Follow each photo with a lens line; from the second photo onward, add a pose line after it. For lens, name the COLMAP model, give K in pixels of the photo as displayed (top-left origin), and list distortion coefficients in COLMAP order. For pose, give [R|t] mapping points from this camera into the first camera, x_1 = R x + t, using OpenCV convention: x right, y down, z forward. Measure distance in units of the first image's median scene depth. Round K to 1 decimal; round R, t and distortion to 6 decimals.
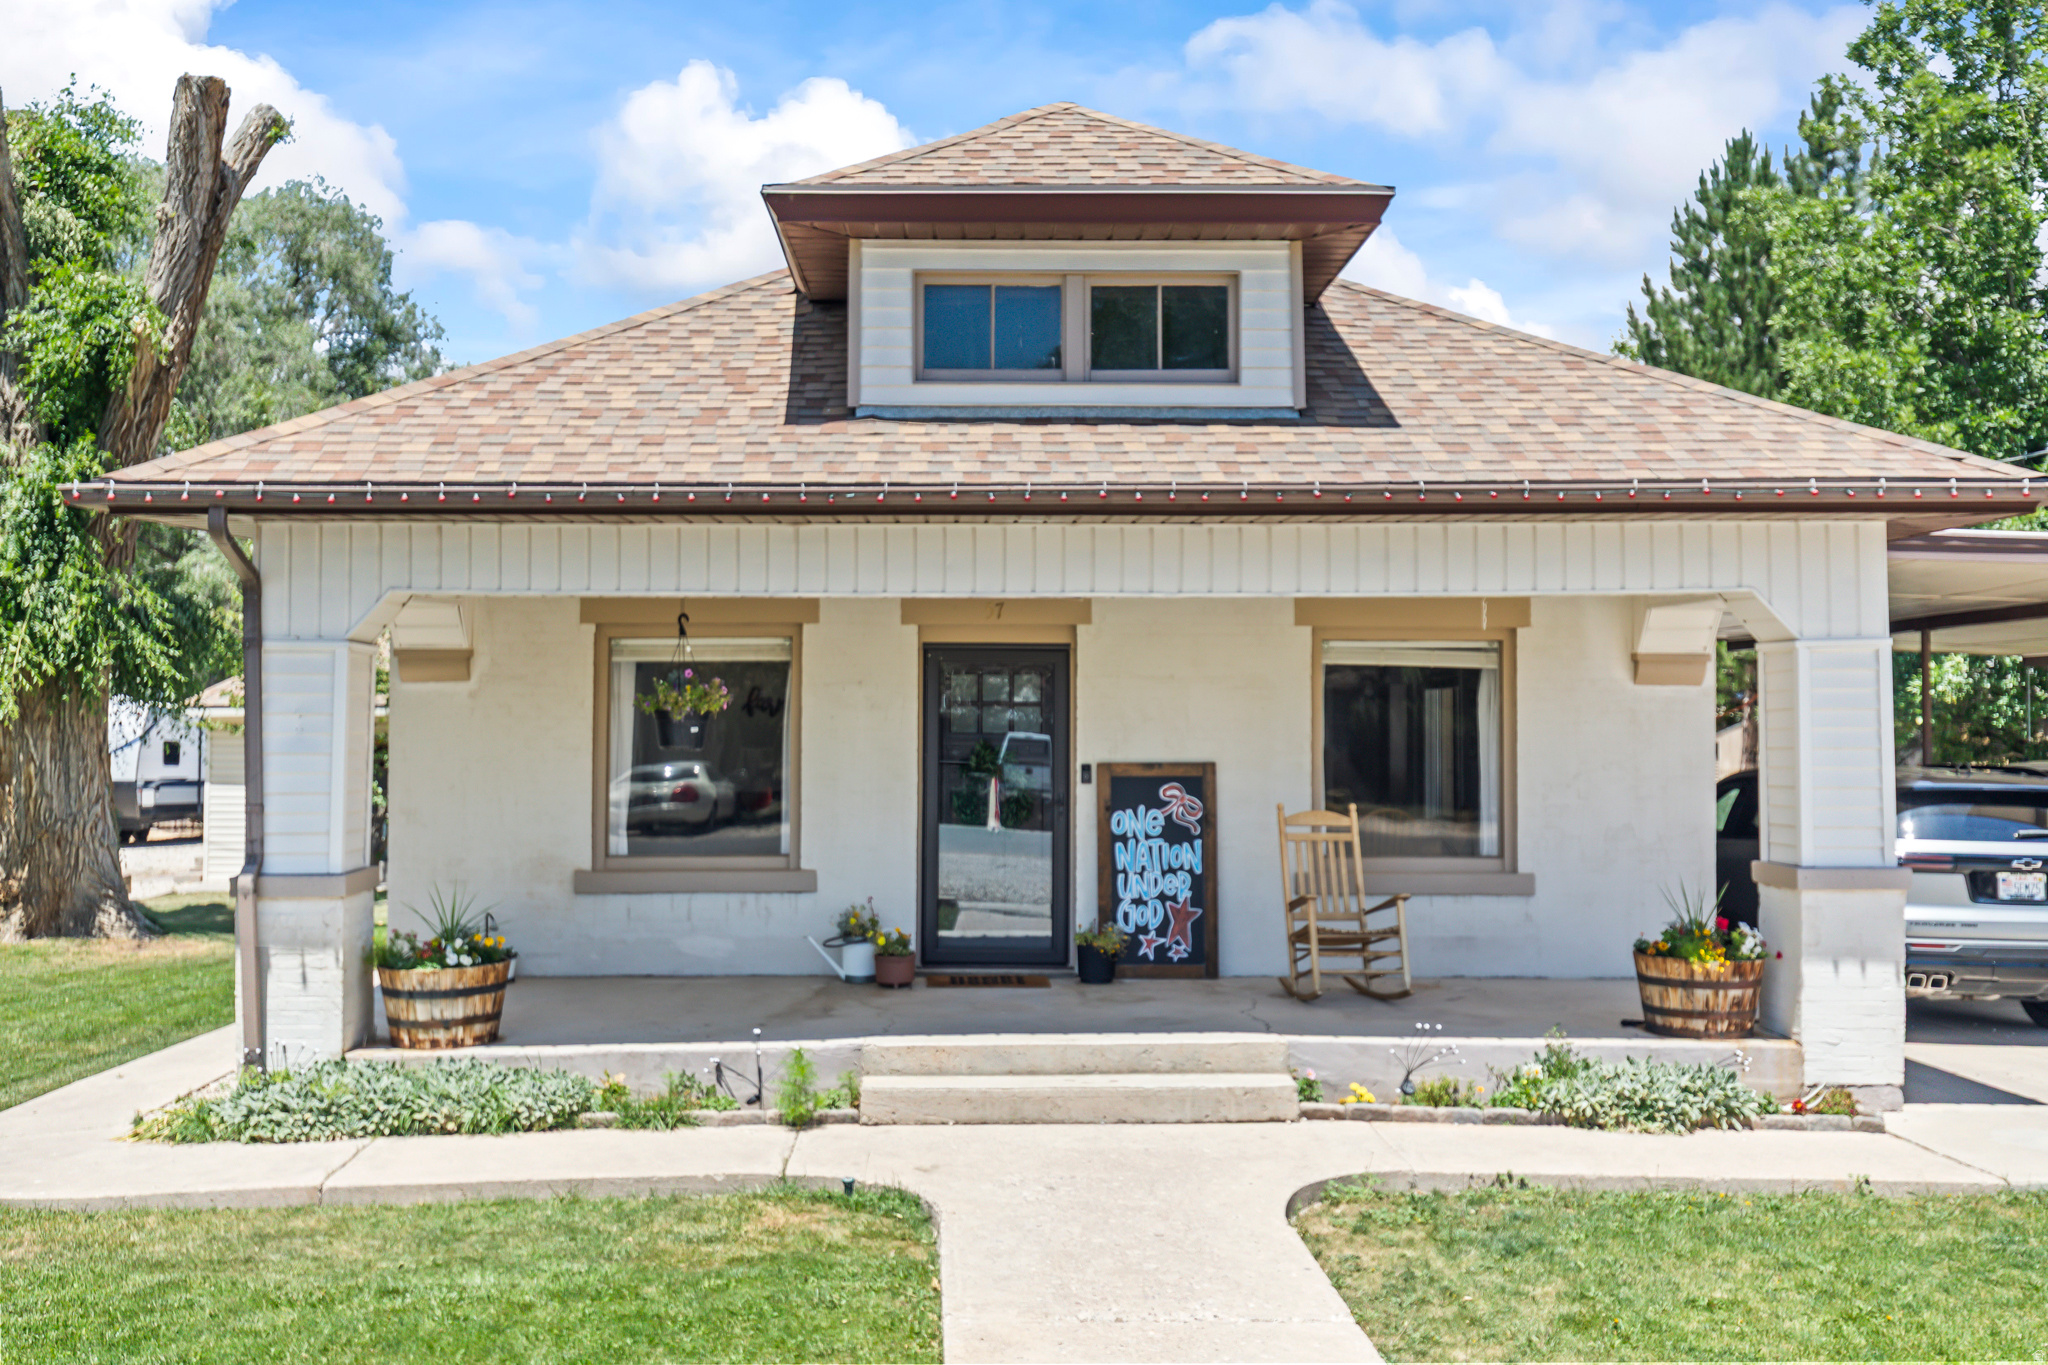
lens RADIAL K [[1979.7, 0, 1024.0], [0, 1979.7, 682.5], [0, 0, 1]] dist [0.001838, 0.000128]
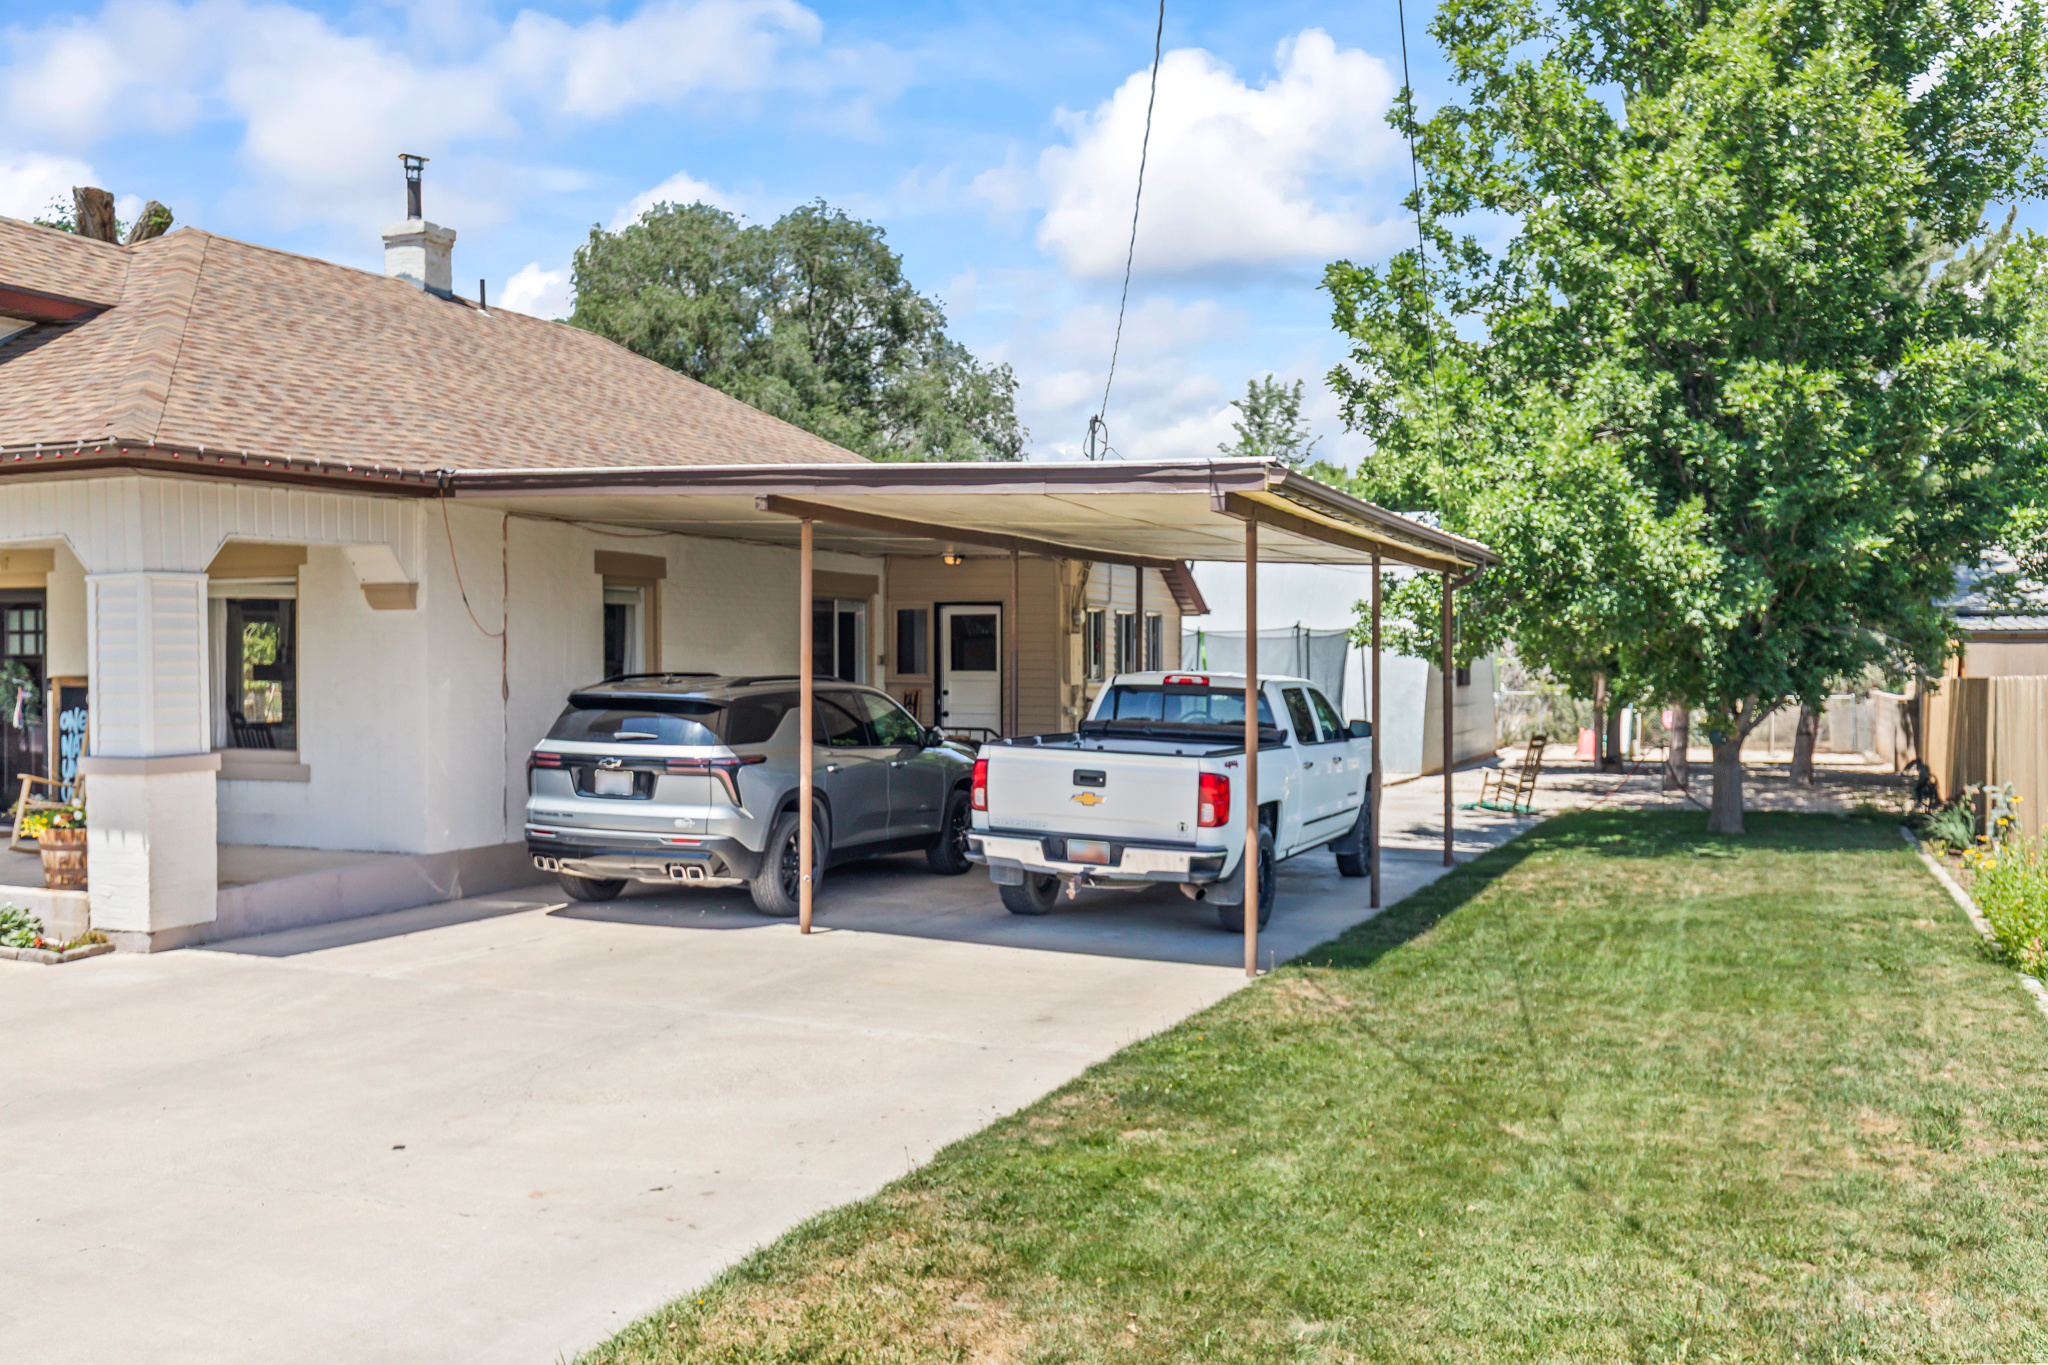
lens RADIAL K [[1790.0, 0, 1024.0], [0, 1790.0, 682.5], [0, 0, 1]] dist [0.004342, -0.003808]
pose [[0.912867, -0.001449, -0.408255, 1.132980], [0.017971, 0.999167, 0.036638, 0.012667], [0.407862, -0.040782, 0.912132, 0.167777]]
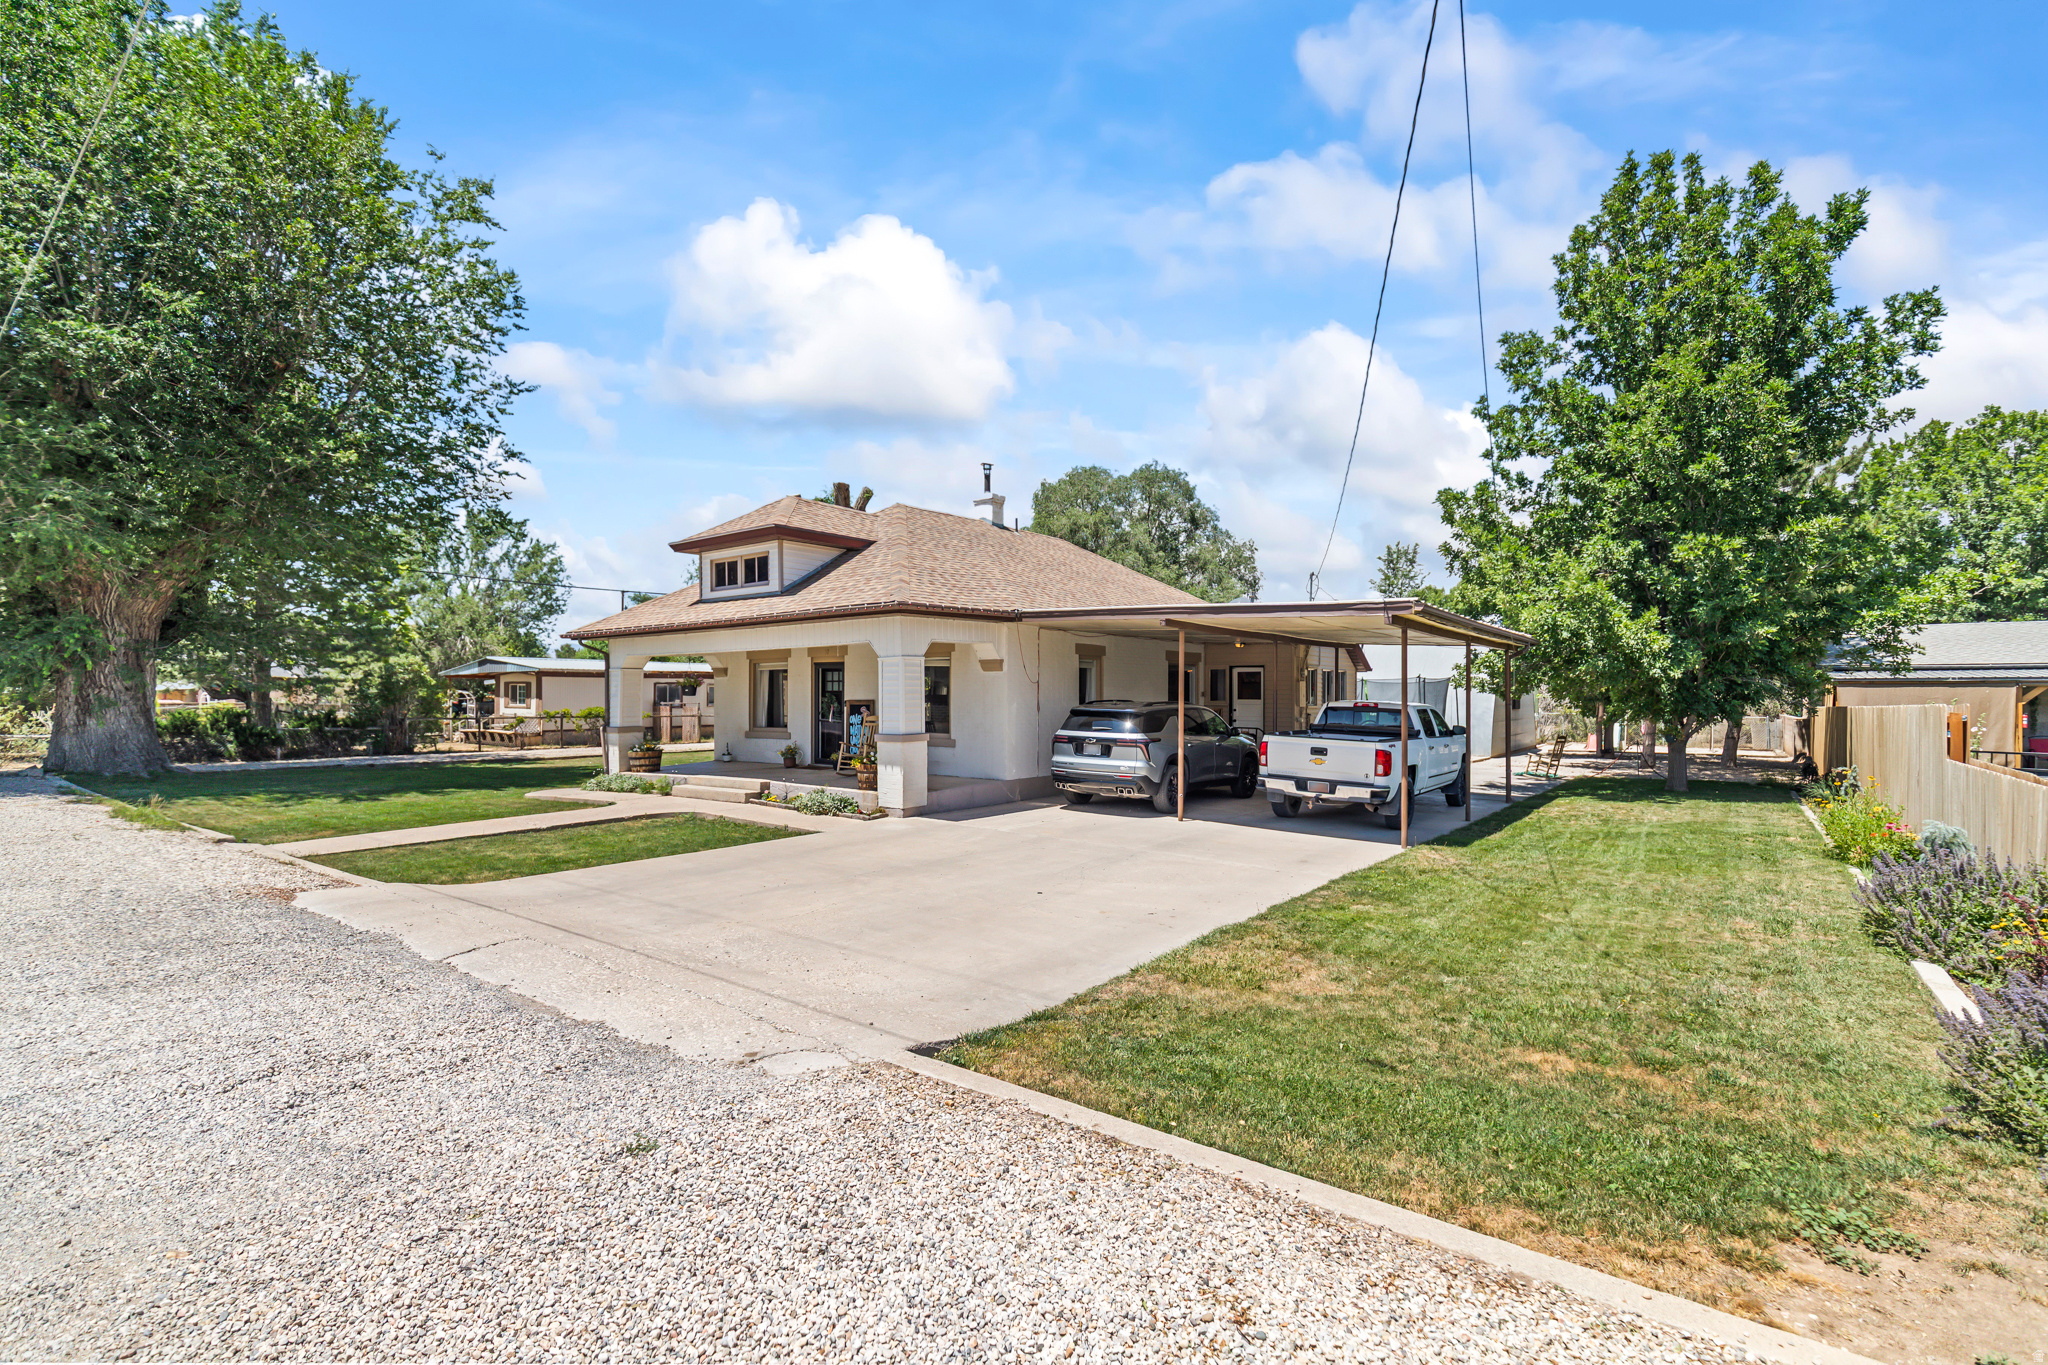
lens RADIAL K [[928.3, 0, 1011.5], [0, 928.3, 692.7], [0, 0, 1]] dist [0.001110, -0.000133]
pose [[0.779757, -0.004167, -0.626069, 1.155176], [0.020137, 0.999627, 0.018427, 0.007914], [0.625759, -0.026976, 0.779550, 0.029490]]
